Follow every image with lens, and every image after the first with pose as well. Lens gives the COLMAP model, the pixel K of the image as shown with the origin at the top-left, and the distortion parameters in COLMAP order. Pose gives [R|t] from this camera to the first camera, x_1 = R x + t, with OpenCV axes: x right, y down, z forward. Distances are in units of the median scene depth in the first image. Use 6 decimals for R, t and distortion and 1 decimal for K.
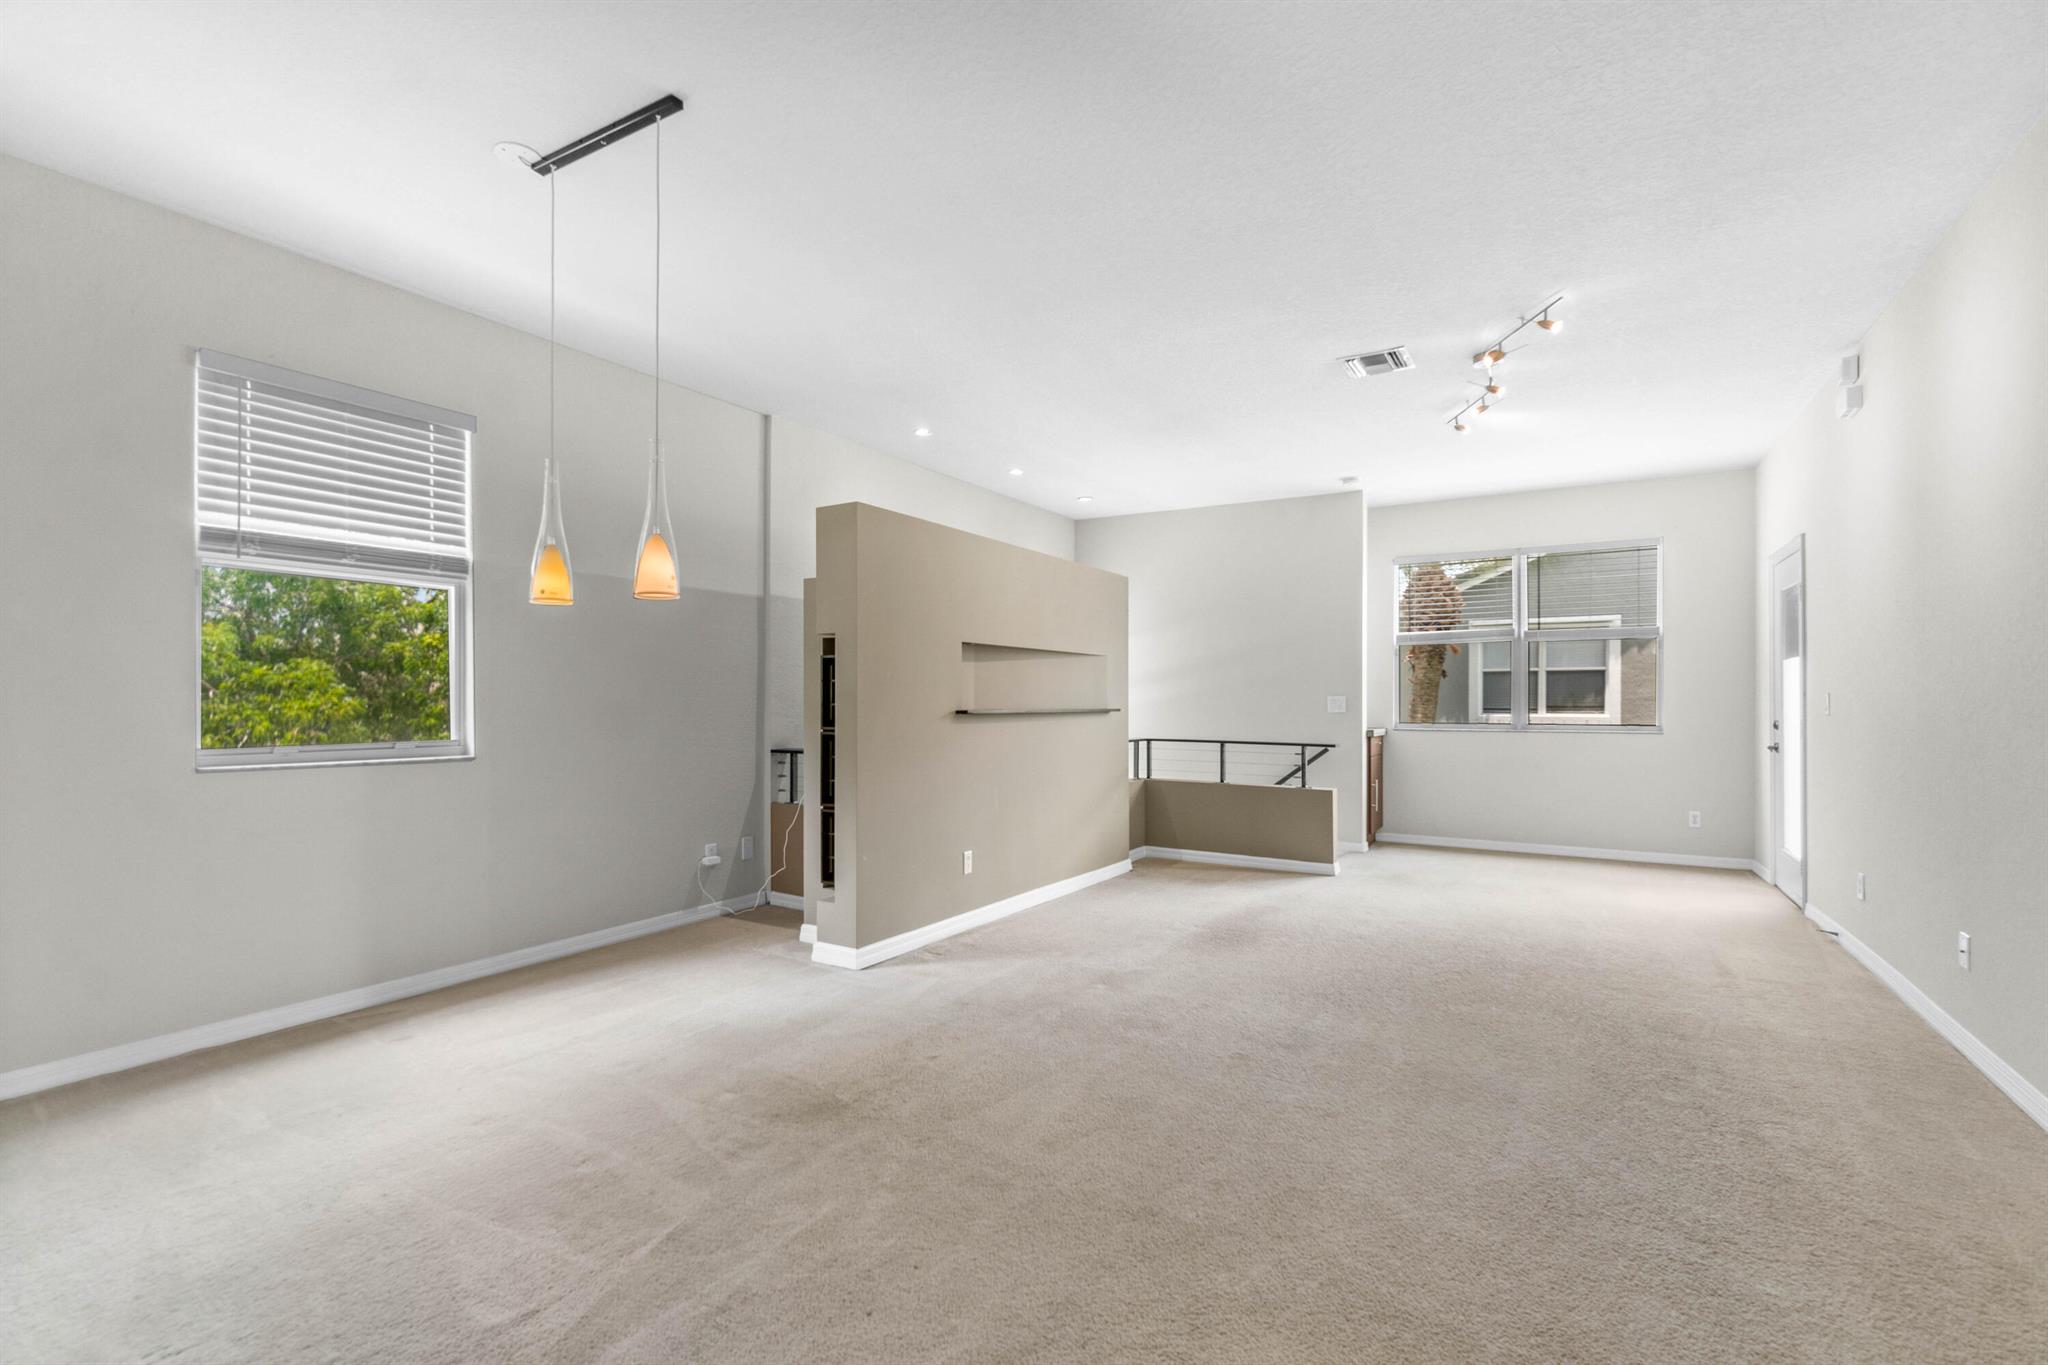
lens RADIAL K [[890.9, 0, 1023.1], [0, 890.9, 701.6], [0, 0, 1]] dist [-0.004706, 0.002060]
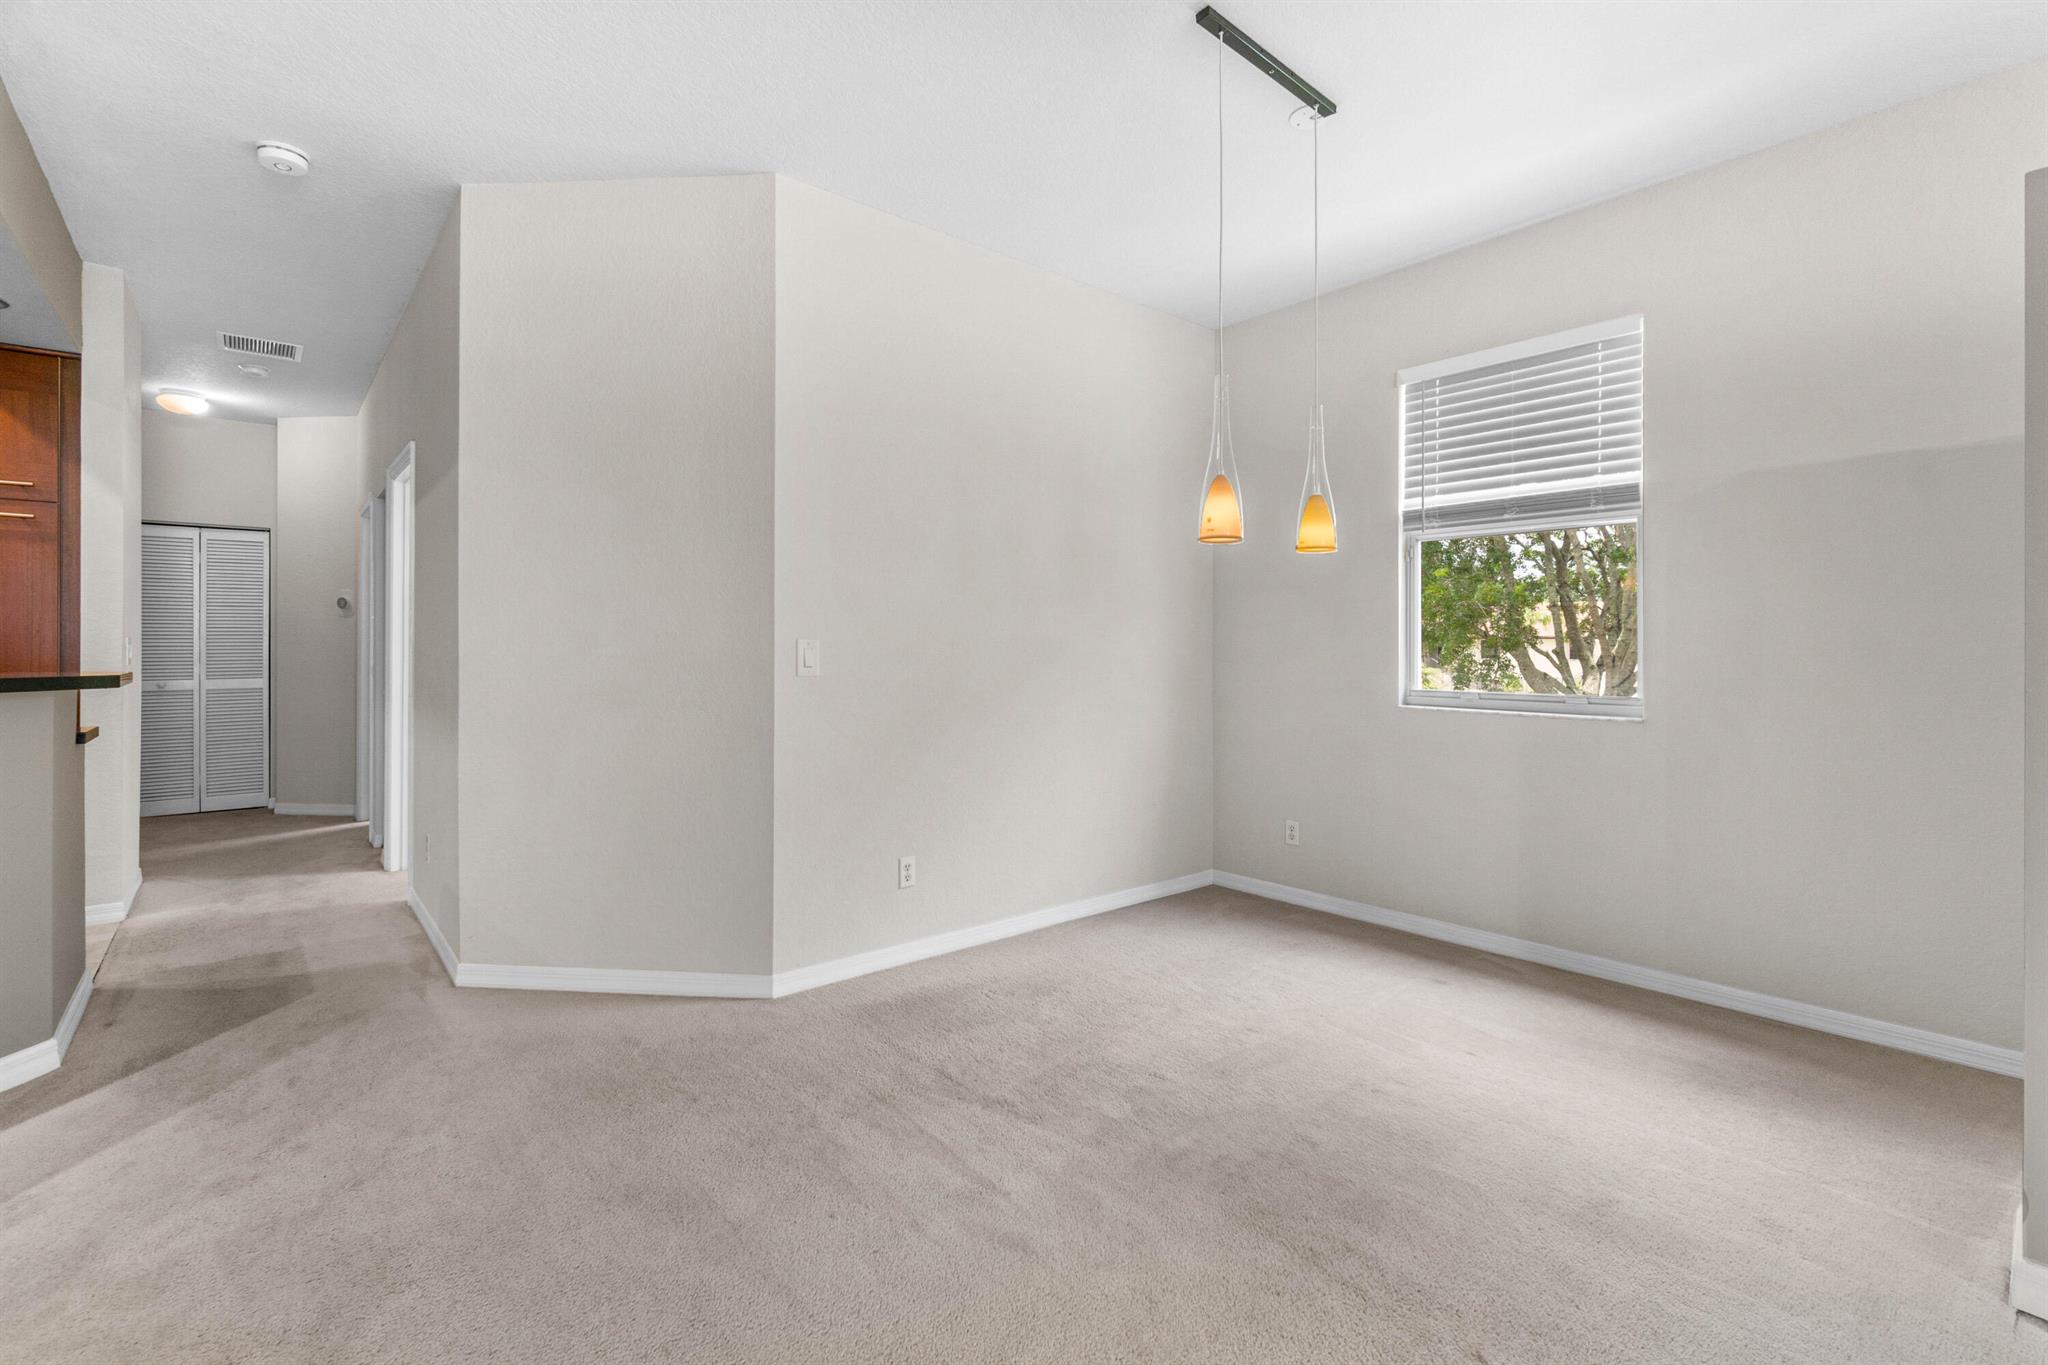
lens RADIAL K [[890.9, 0, 1007.7], [0, 890.9, 649.0], [0, 0, 1]] dist [-0.004706, 0.002060]
pose [[-0.308173, -0.001654, -0.951329, 0.293469], [-0.005584, 0.999984, 0.000070, -0.000732], [0.951314, 0.005334, -0.308178, 0.570208]]
